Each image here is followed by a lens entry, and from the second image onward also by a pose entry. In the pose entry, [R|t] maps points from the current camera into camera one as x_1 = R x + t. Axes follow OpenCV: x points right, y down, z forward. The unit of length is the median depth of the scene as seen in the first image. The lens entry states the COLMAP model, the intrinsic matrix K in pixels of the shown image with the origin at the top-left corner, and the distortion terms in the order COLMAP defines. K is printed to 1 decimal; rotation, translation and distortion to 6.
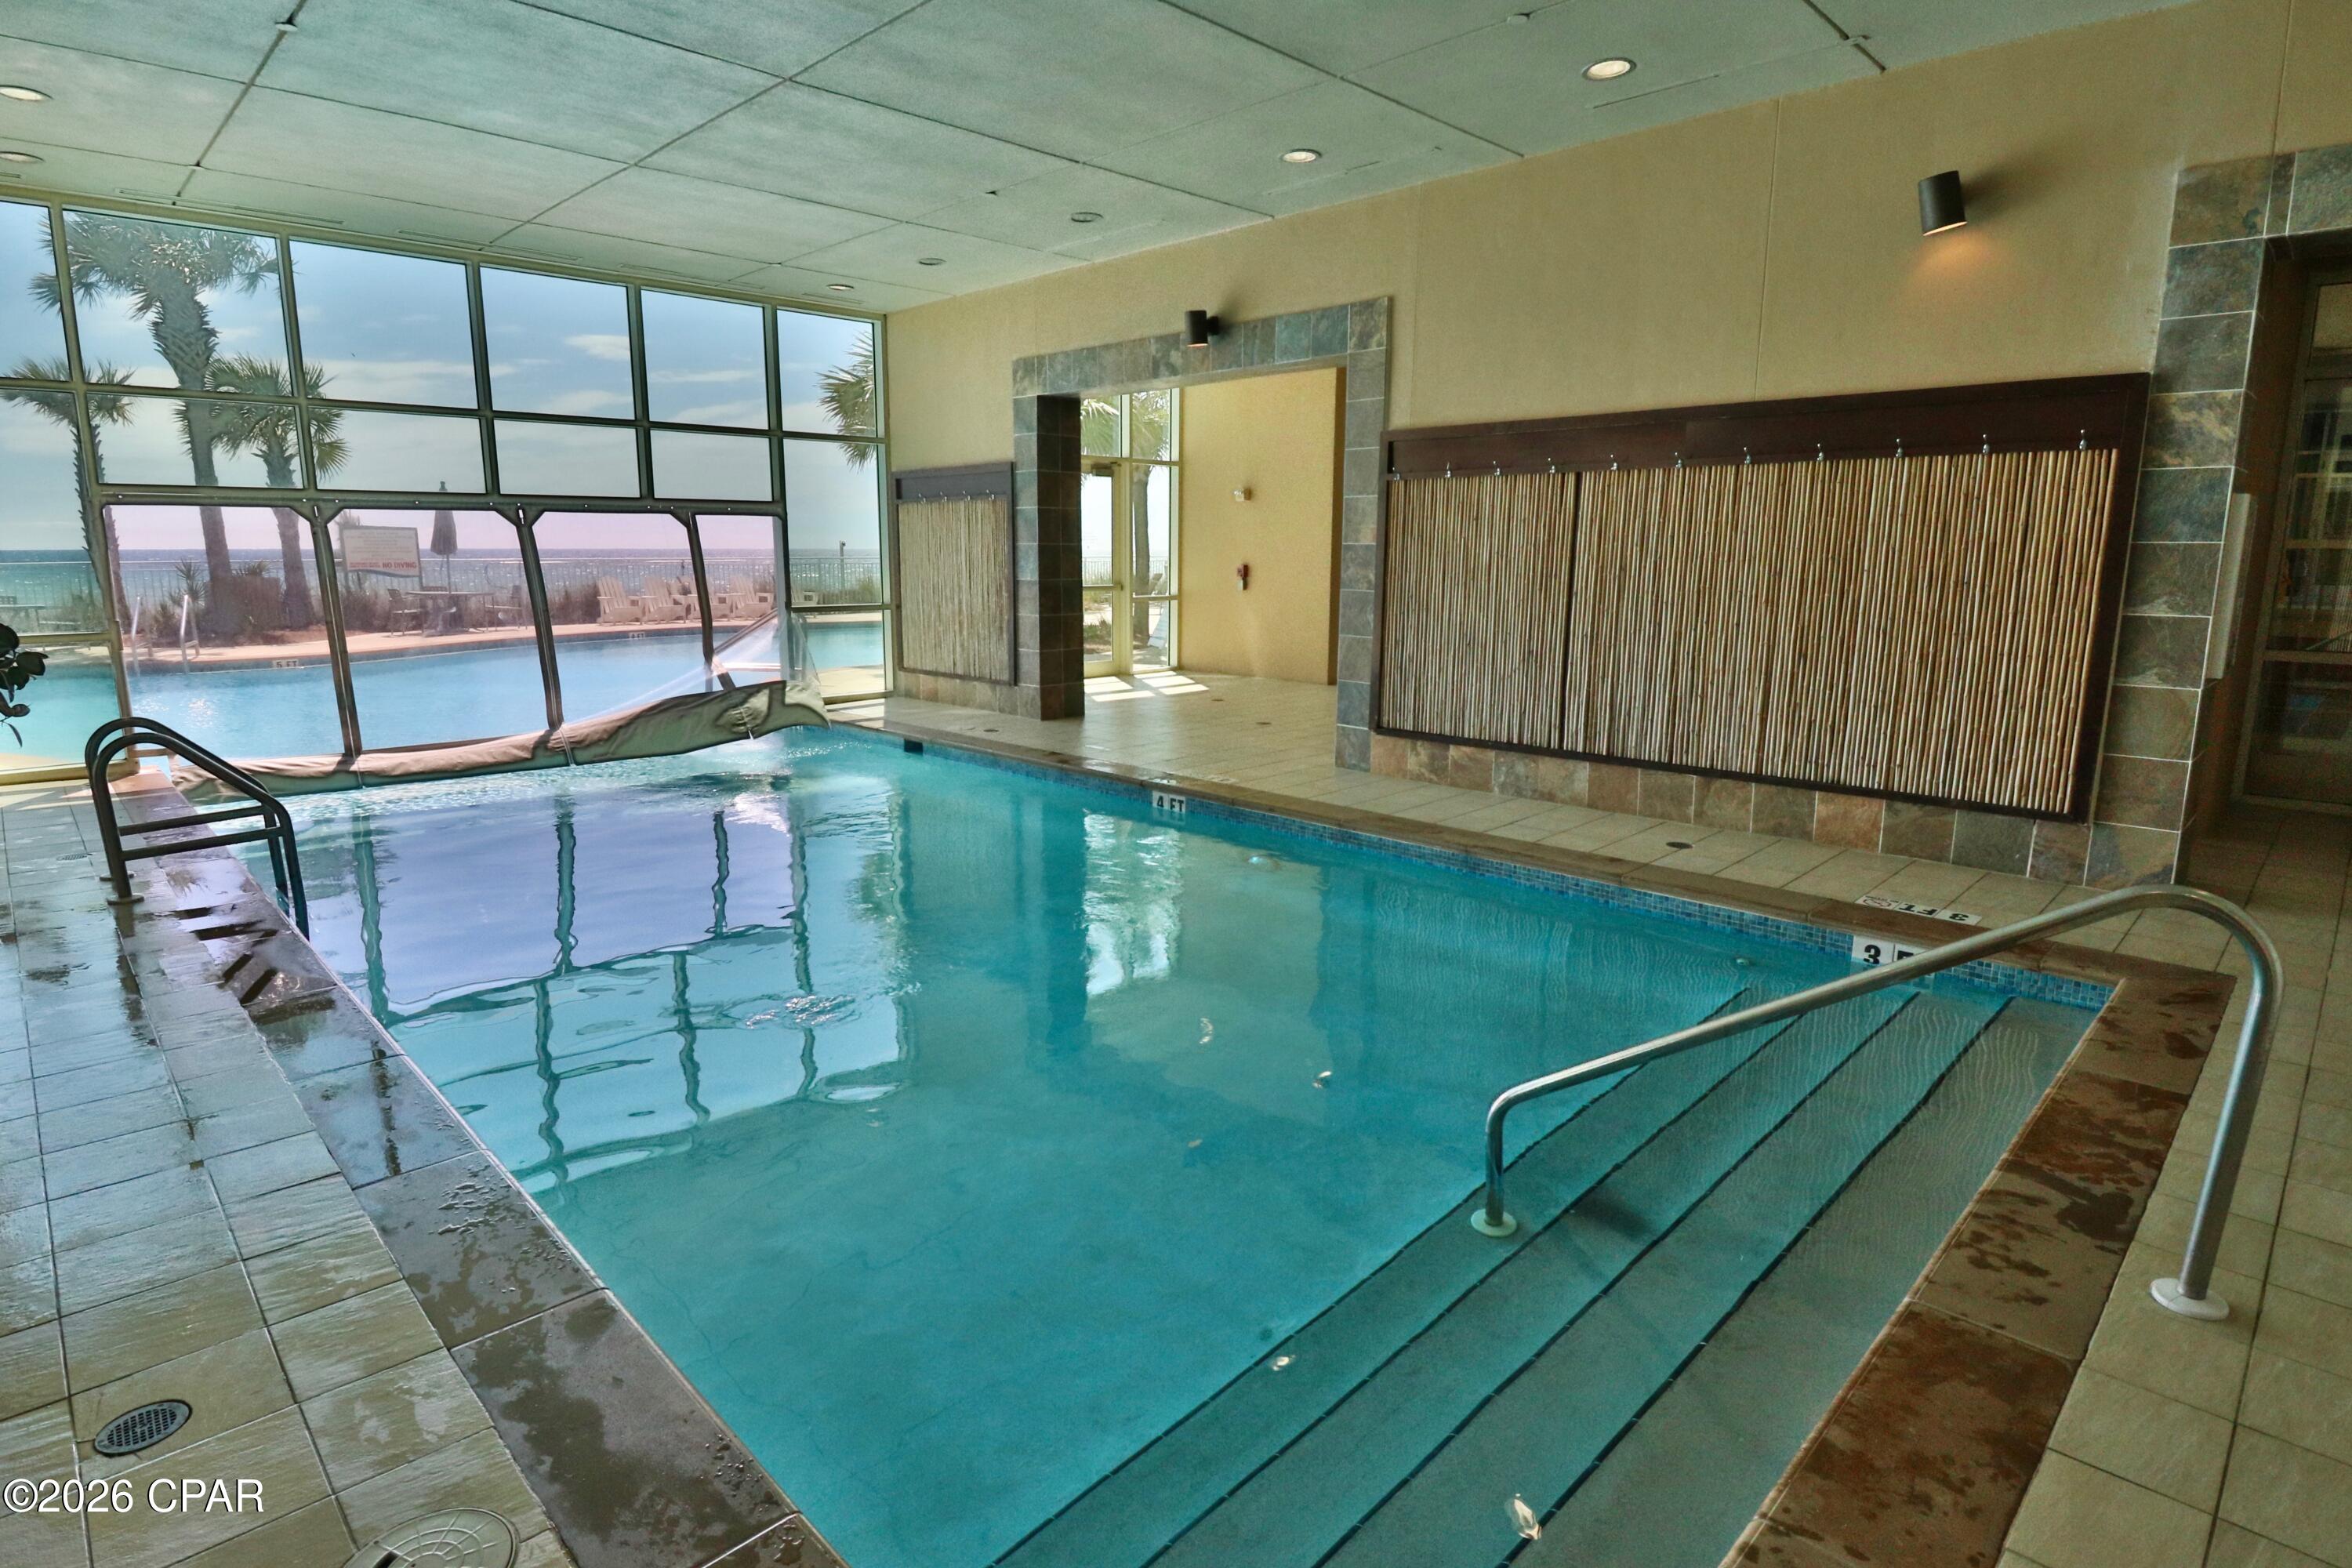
lens RADIAL K [[1207.2, 0, 1171.2], [0, 1207.2, 778.0], [0, 0, 1]] dist [-0.022186, -0.001974]
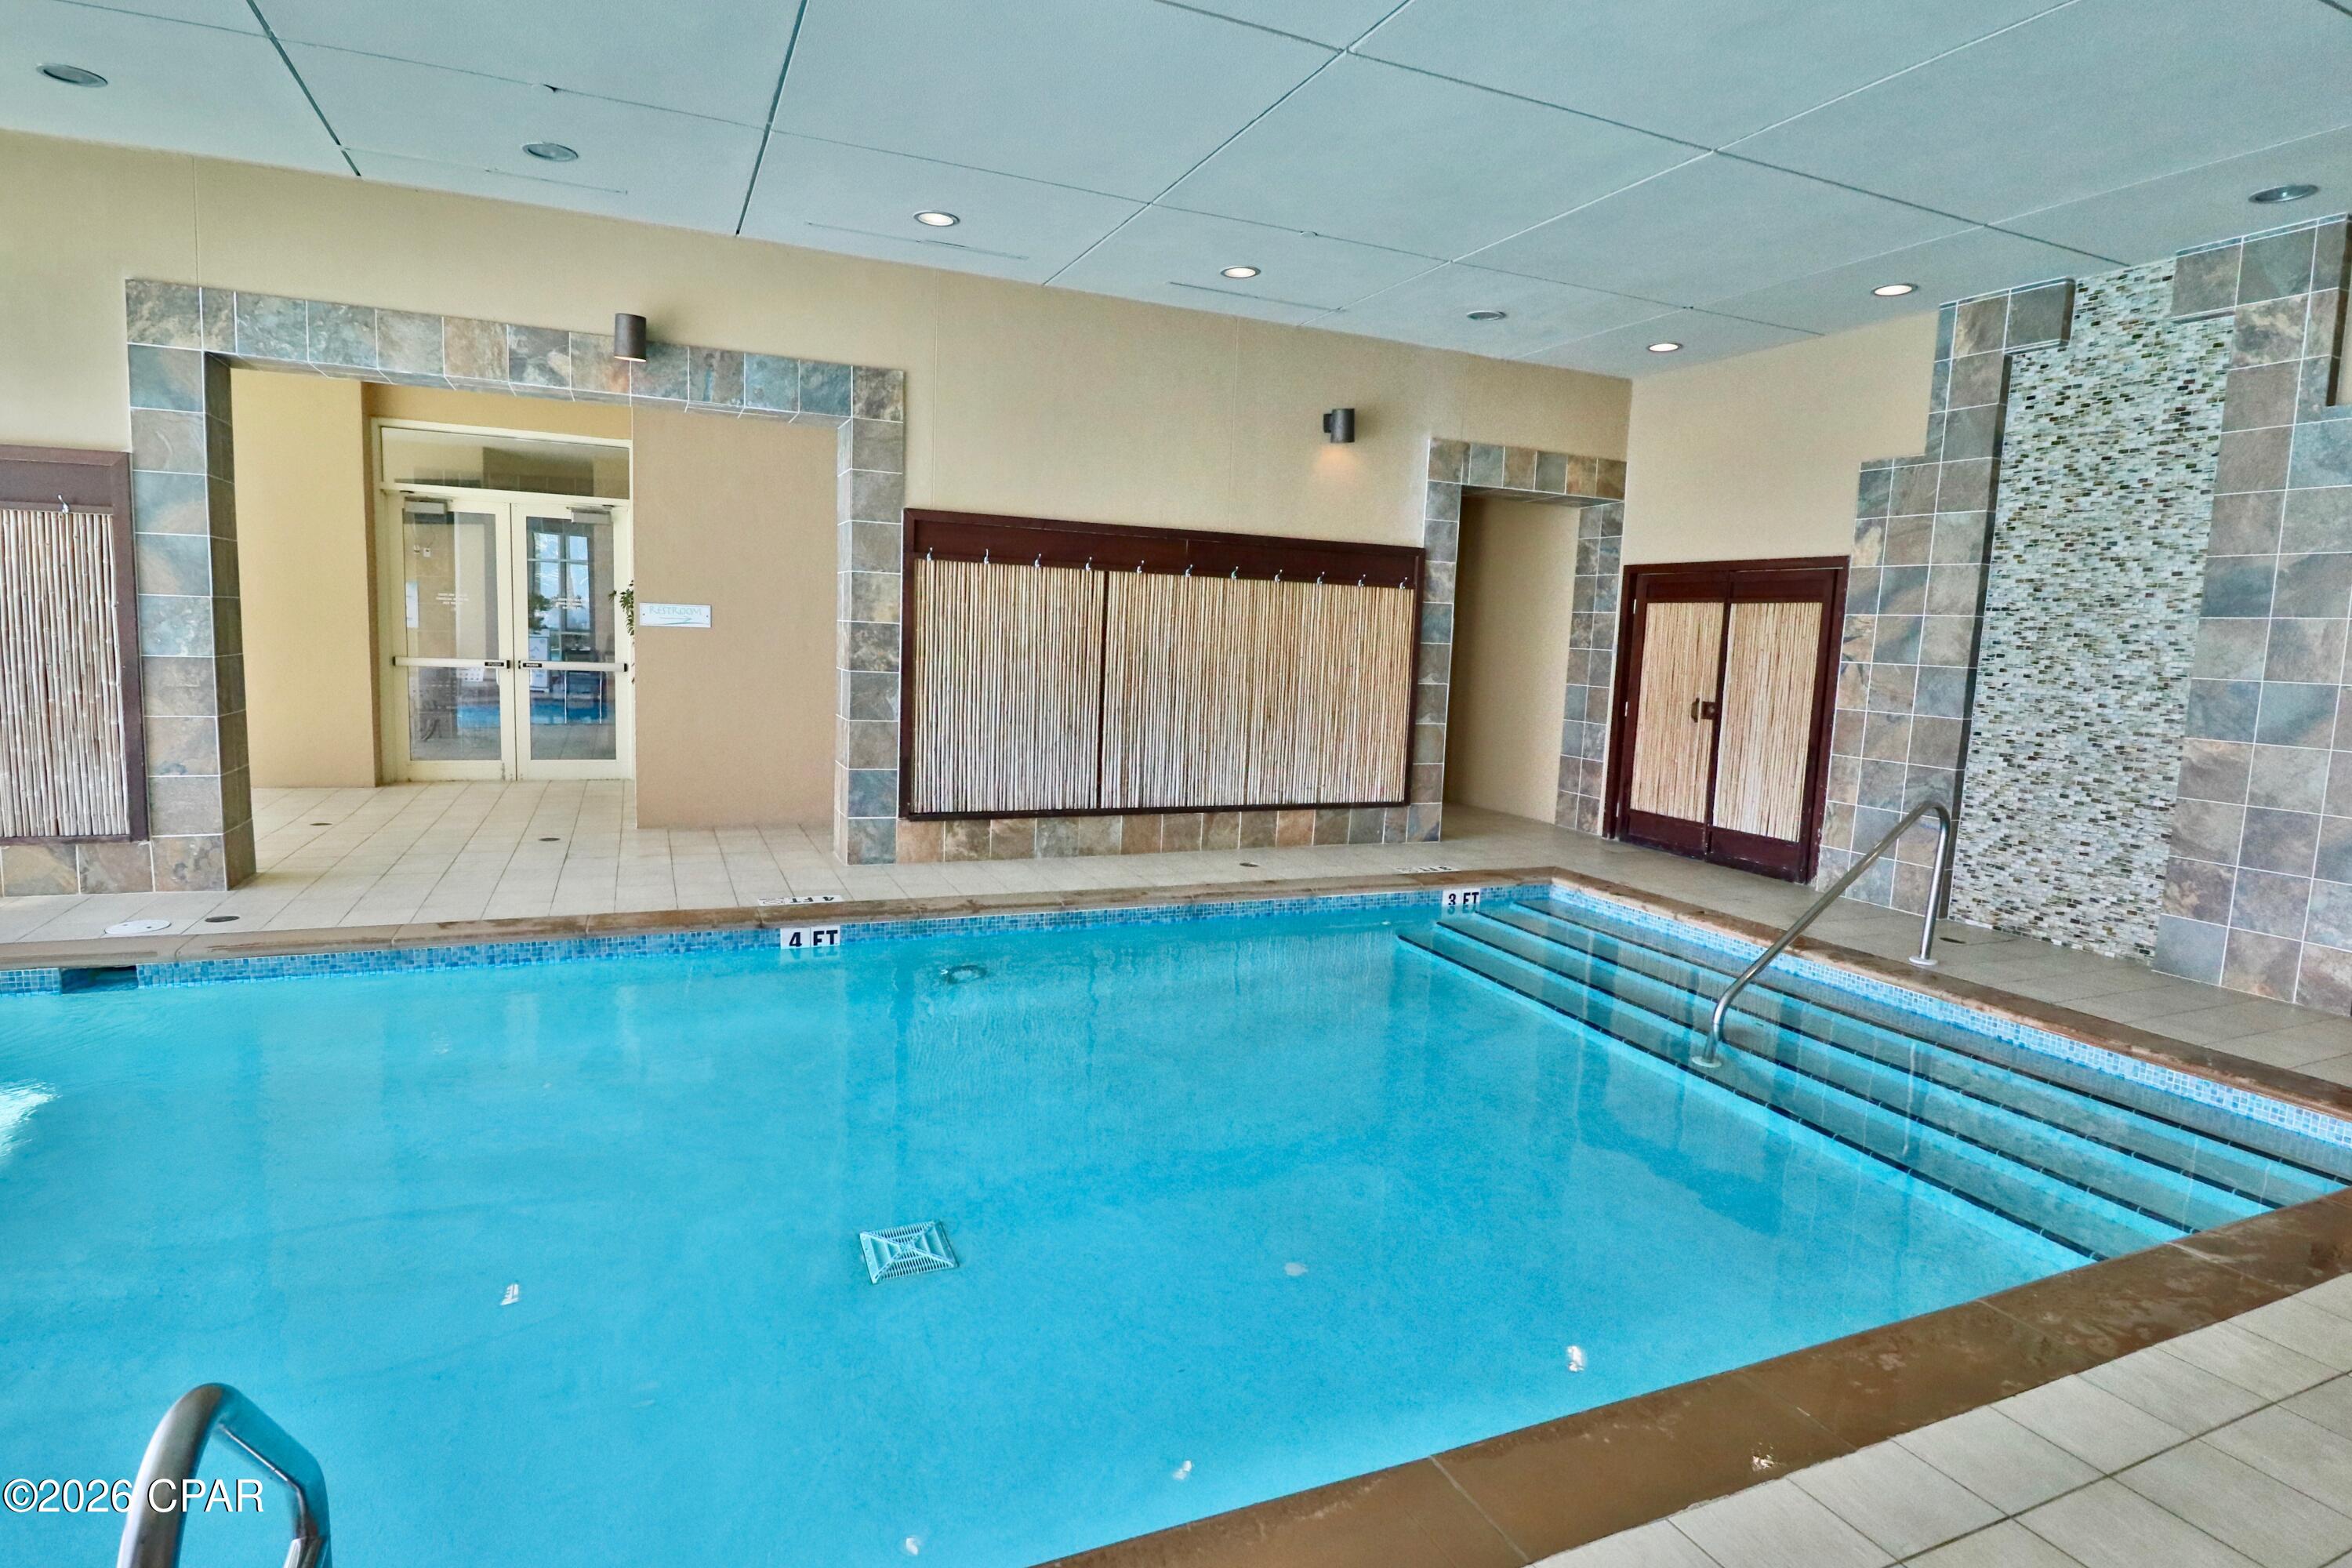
lens RADIAL K [[1207.2, 0, 1171.5], [0, 1207.2, 778.6], [0, 0, 1]] dist [-0.022186, -0.001974]
pose [[0.356336, -0.102536, 0.928715, -0.731294], [0.133621, 0.989336, 0.057960, -0.111347], [-0.924754, 0.103443, 0.366237, 0.518755]]
